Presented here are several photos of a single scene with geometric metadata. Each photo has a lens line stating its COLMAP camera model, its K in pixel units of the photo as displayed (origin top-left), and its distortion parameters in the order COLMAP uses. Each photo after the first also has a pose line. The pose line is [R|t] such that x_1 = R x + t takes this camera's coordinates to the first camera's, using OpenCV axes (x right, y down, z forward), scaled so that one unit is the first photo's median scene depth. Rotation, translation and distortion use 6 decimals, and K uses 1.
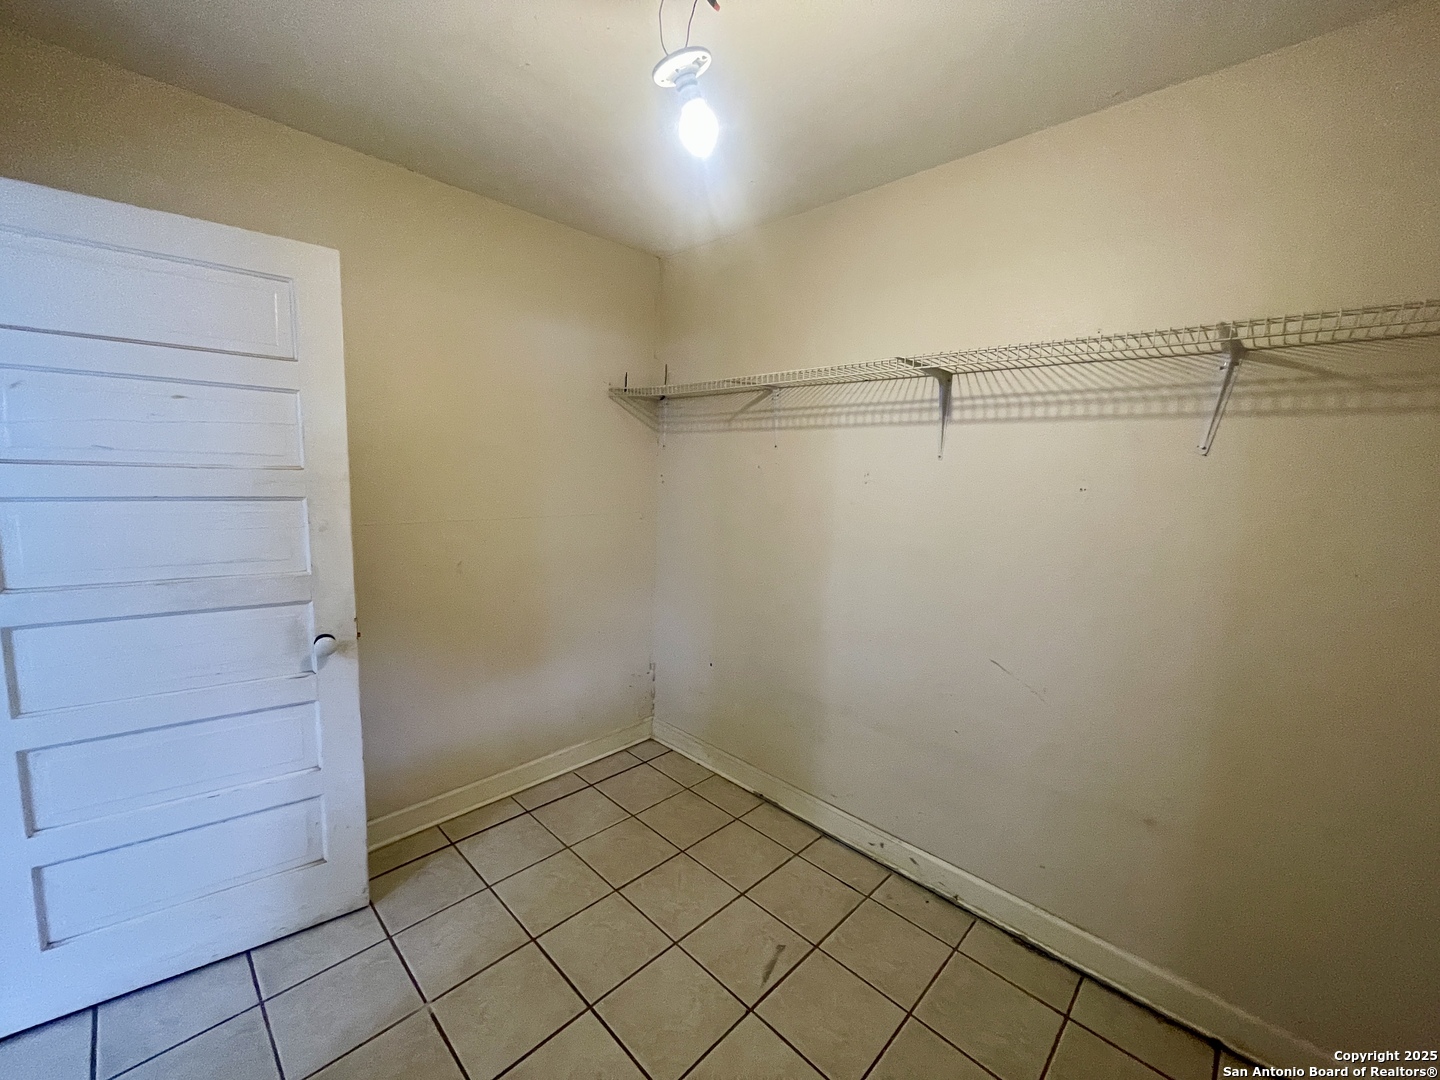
lens RADIAL K [[580.8, 0, 751.4], [0, 580.8, 554.5], [0, 0, 1]] dist [-0.002146, 0.001084]
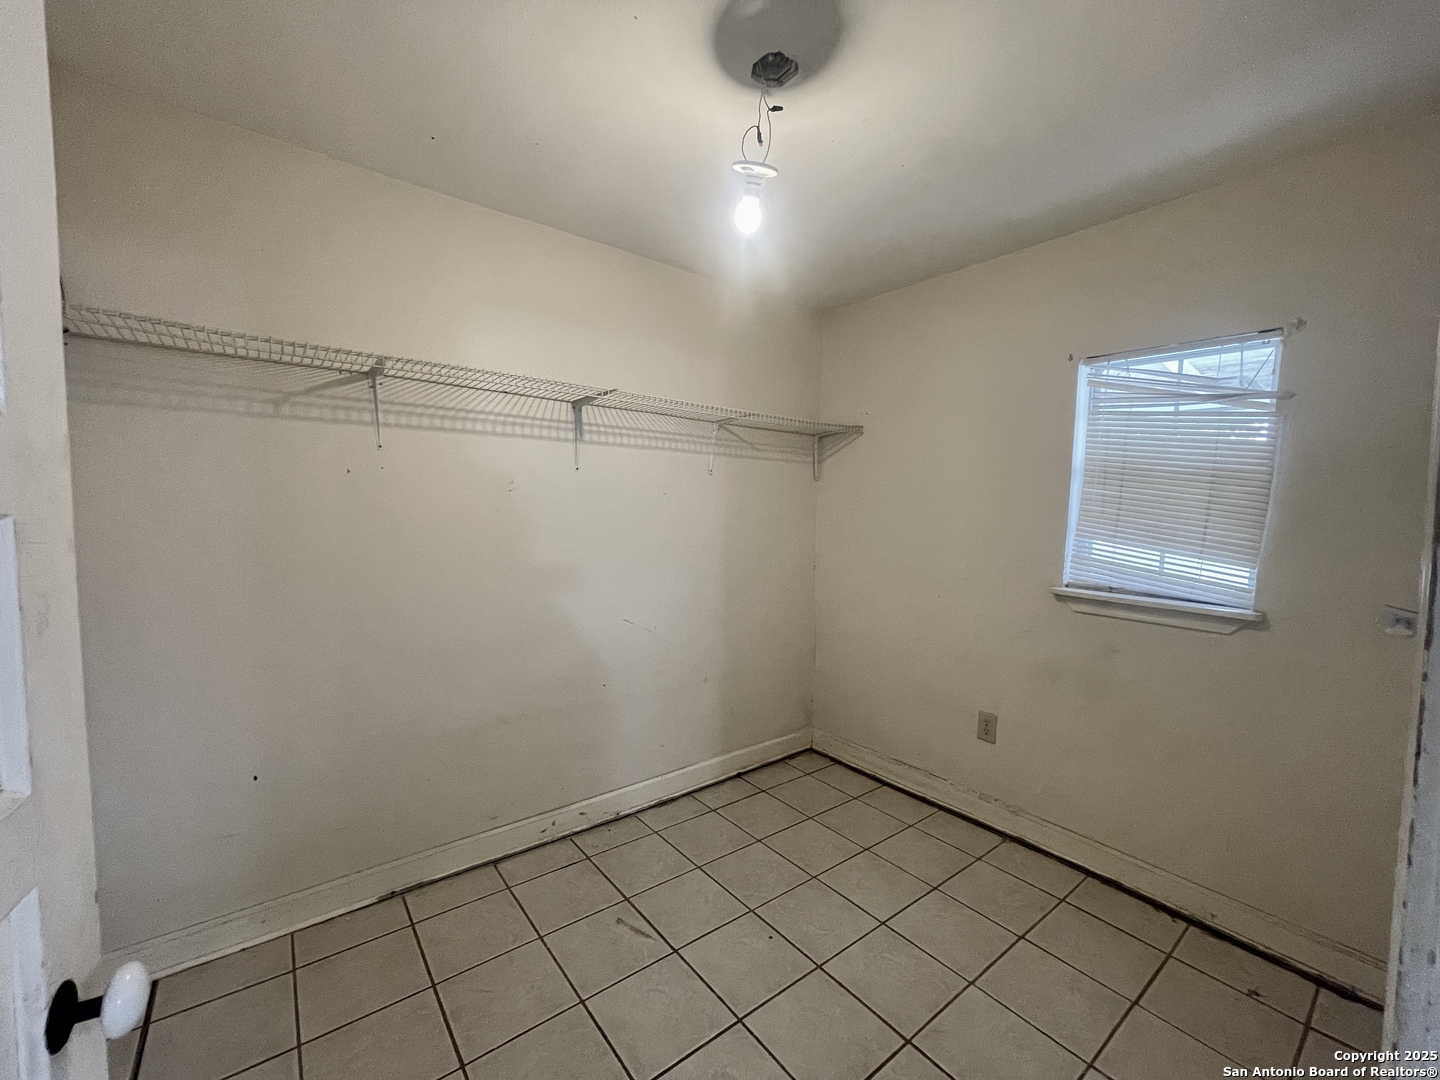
lens RADIAL K [[580.8, 0, 721.3], [0, 580.8, 543.8], [0, 0, 1]] dist [-0.002146, 0.001084]
pose [[0.152112, -0.098163, 0.983476, -0.833619], [0.125286, 0.988944, 0.079331, -0.070674], [-0.980390, 0.111149, 0.162729, 0.513247]]
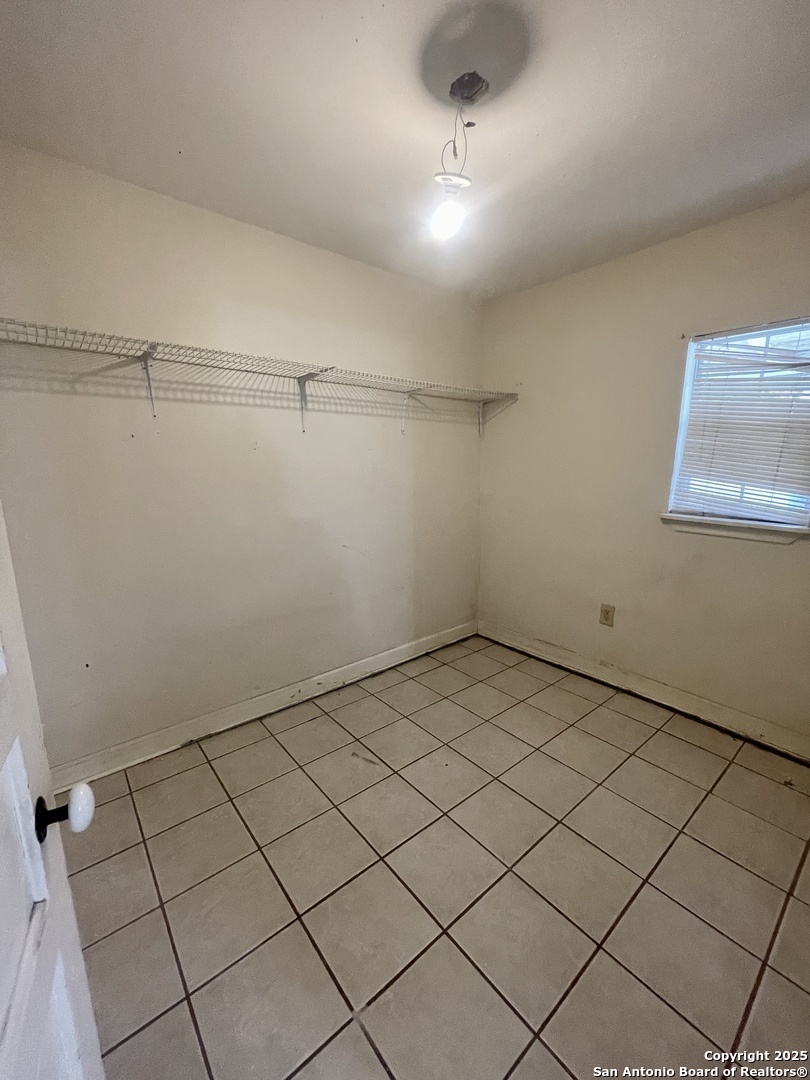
lens RADIAL K [[435.6, 0, 405.7], [0, 435.6, 540.3], [0, 0, 1]] dist [-0.002146, 0.001084]
pose [[0.124637, -0.217404, 0.968092, -0.847506], [0.145315, 0.969178, 0.198939, -0.074916], [-0.981504, 0.115884, 0.152387, 0.570195]]
